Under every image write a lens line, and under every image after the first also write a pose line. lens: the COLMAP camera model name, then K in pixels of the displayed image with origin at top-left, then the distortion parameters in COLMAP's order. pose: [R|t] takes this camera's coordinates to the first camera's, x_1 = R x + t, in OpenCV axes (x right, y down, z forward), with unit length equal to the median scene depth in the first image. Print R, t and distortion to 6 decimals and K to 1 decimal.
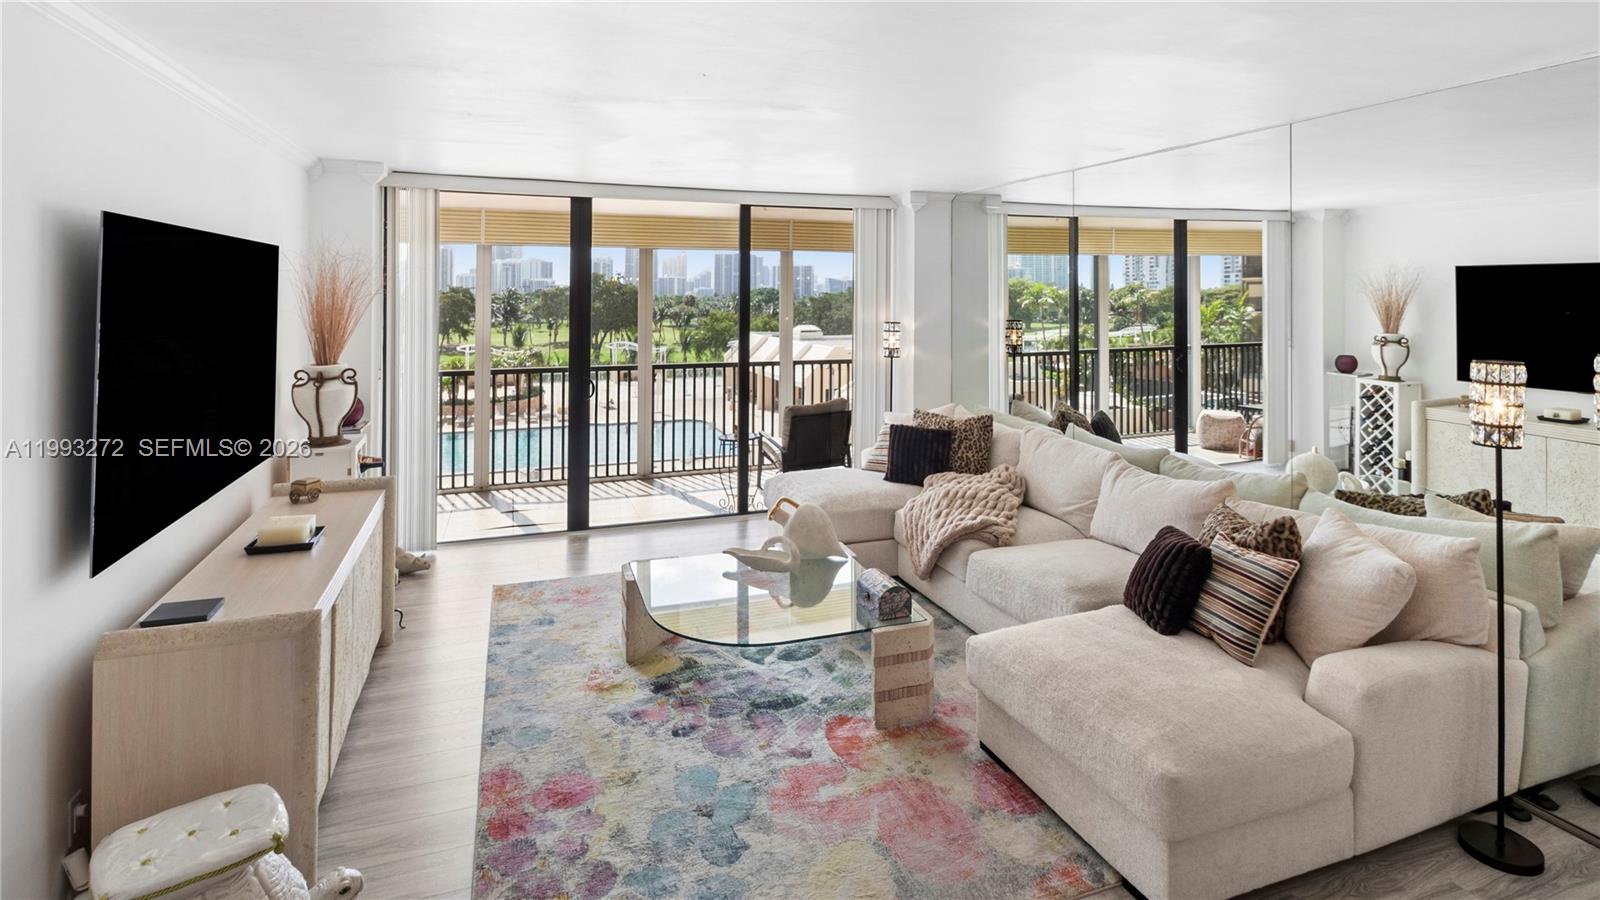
lens RADIAL K [[776.0, 0, 799.7], [0, 776.0, 292.8], [0, 0, 1]] dist [-0.008930, -0.000419]
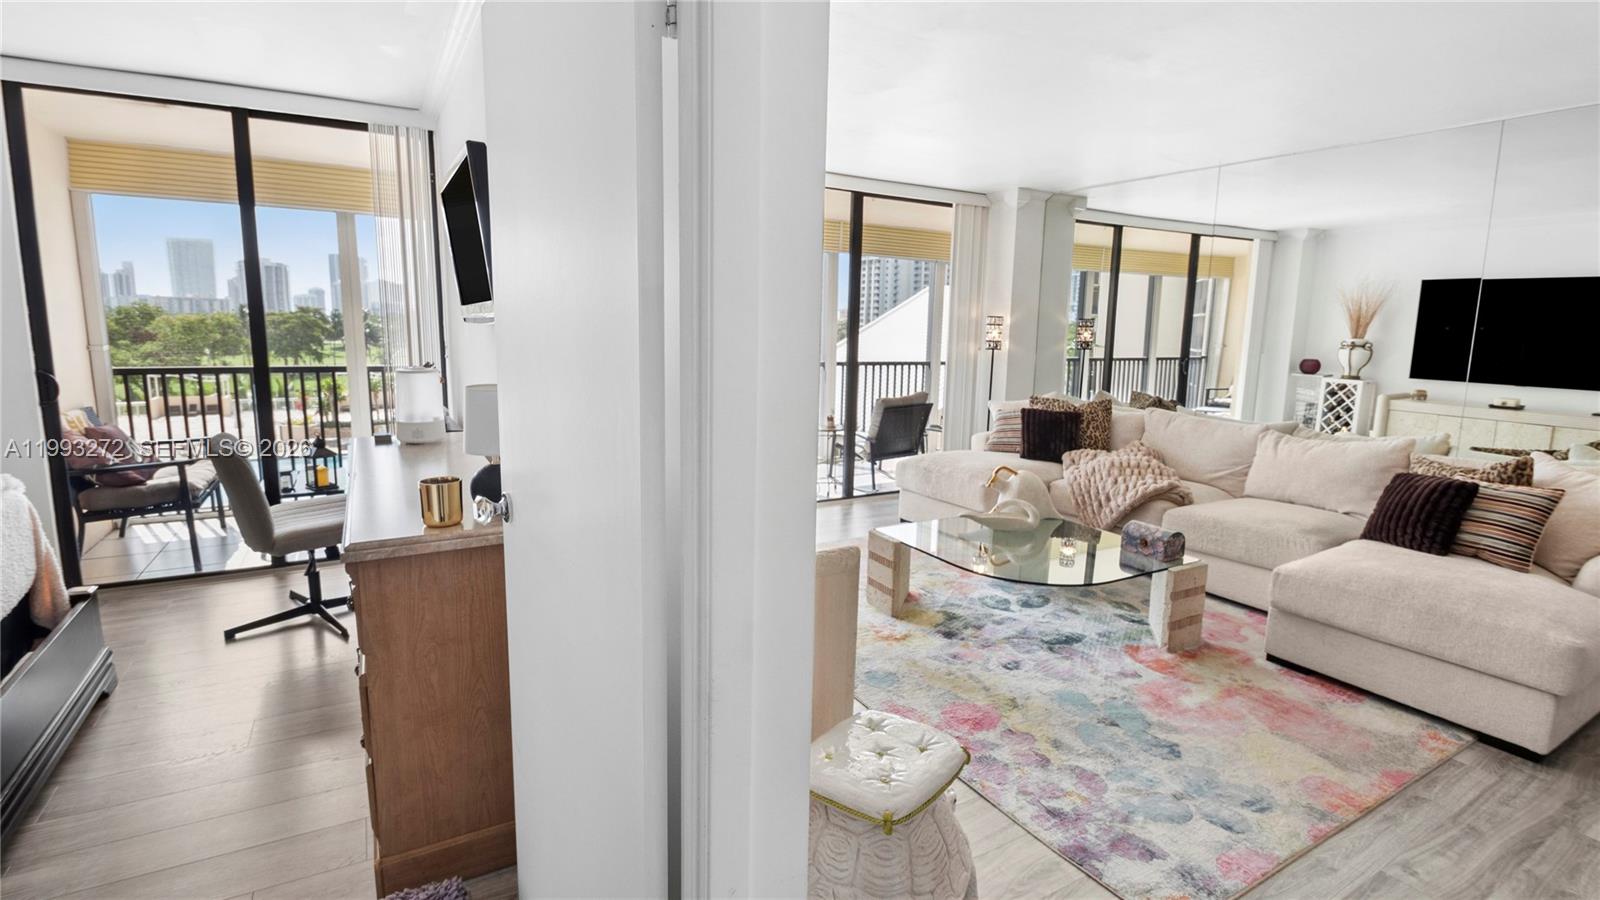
lens RADIAL K [[735.7, 0, 803.5], [0, 735.7, 424.6], [0, 0, 1]] dist [0.009779, -0.010610]
pose [[0.985284, -0.008991, 0.170687, -0.415948], [-0.014849, 0.990338, 0.137879, 0.065867], [-0.170277, -0.138385, 0.975631, 0.063820]]
